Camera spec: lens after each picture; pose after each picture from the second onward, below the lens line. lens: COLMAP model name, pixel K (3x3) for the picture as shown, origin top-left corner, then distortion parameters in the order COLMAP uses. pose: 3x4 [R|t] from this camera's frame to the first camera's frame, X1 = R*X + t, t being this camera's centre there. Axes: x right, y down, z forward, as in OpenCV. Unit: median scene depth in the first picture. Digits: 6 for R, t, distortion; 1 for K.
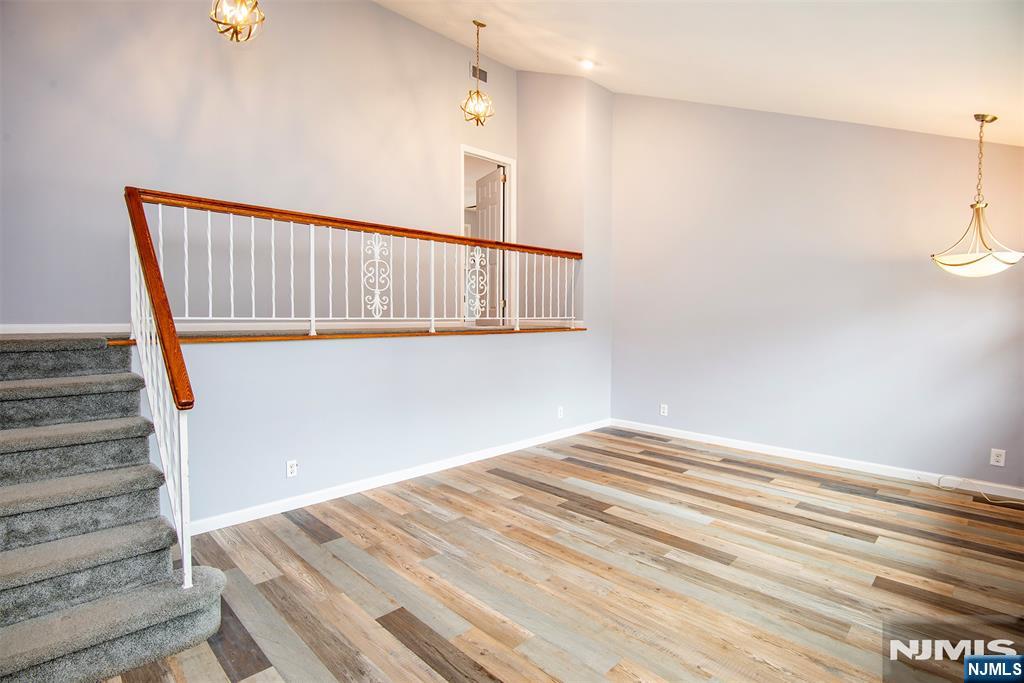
lens RADIAL K [[501.4, 0, 506.8], [0, 501.4, 343.0], [0, 0, 1]] dist [-0.011818, -0.000704]
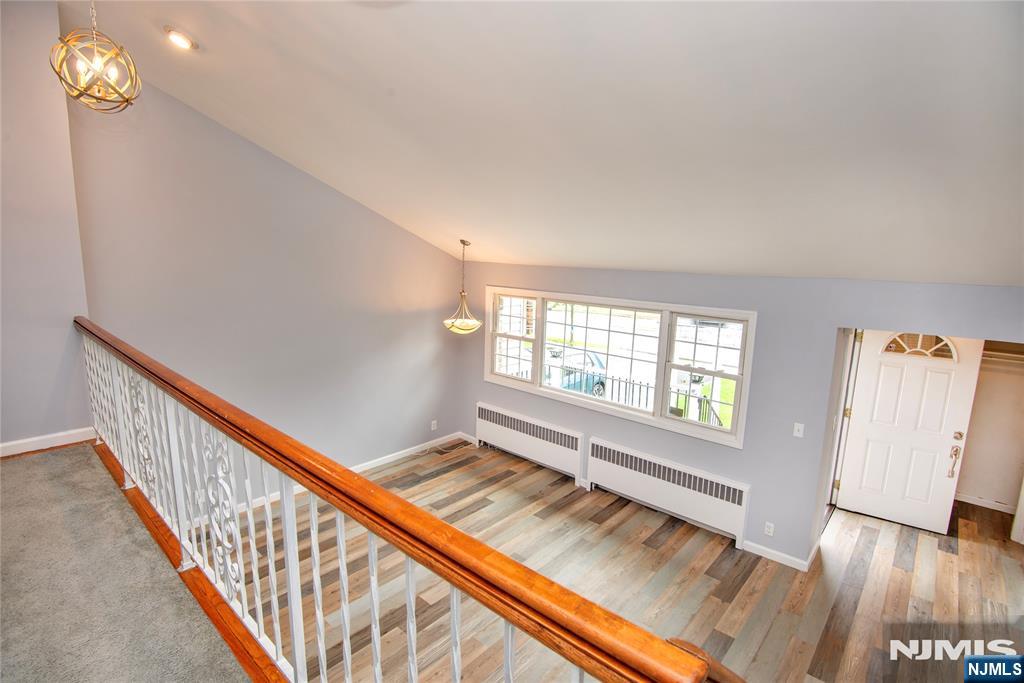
lens RADIAL K [[501.4, 0, 509.2], [0, 501.4, 344.1], [0, 0, 1]] dist [-0.011818, -0.000704]
pose [[-0.054382, -0.177203, 0.982671, -0.674618], [0.029951, 0.983395, 0.178991, -0.345024], [-0.998071, 0.039165, -0.048171, 0.782963]]
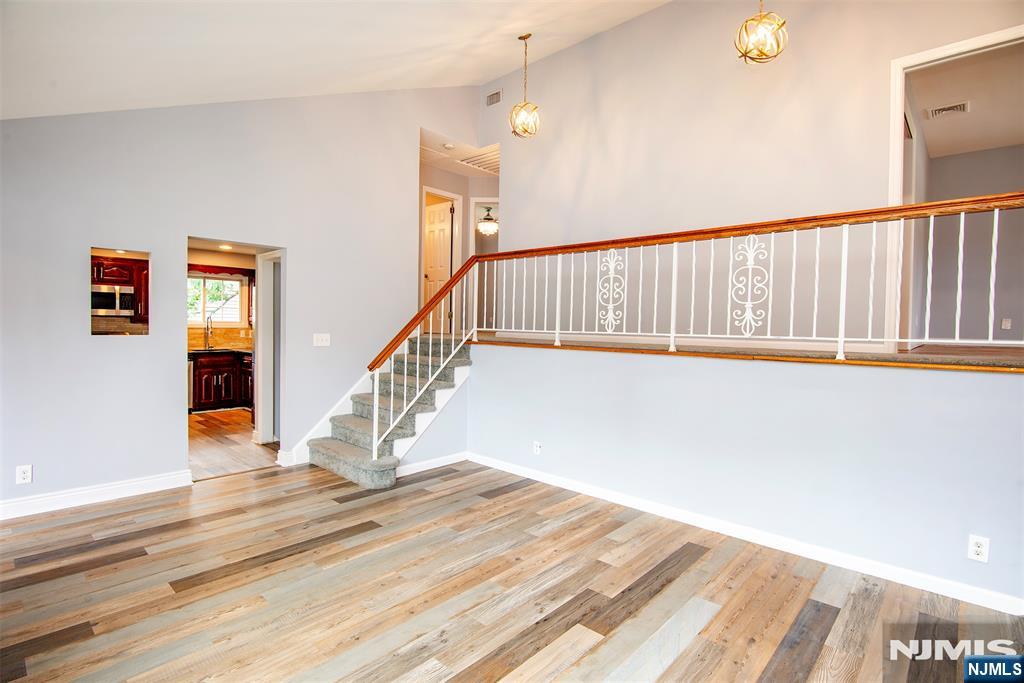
lens RADIAL K [[501.4, 0, 514.8], [0, 501.4, 344.5], [0, 0, 1]] dist [-0.011818, -0.000704]
pose [[0.045618, 0.029545, -0.998522, 0.756969], [-0.073789, 0.996932, 0.026127, -0.038761], [0.996230, 0.072488, 0.047658, 0.775318]]
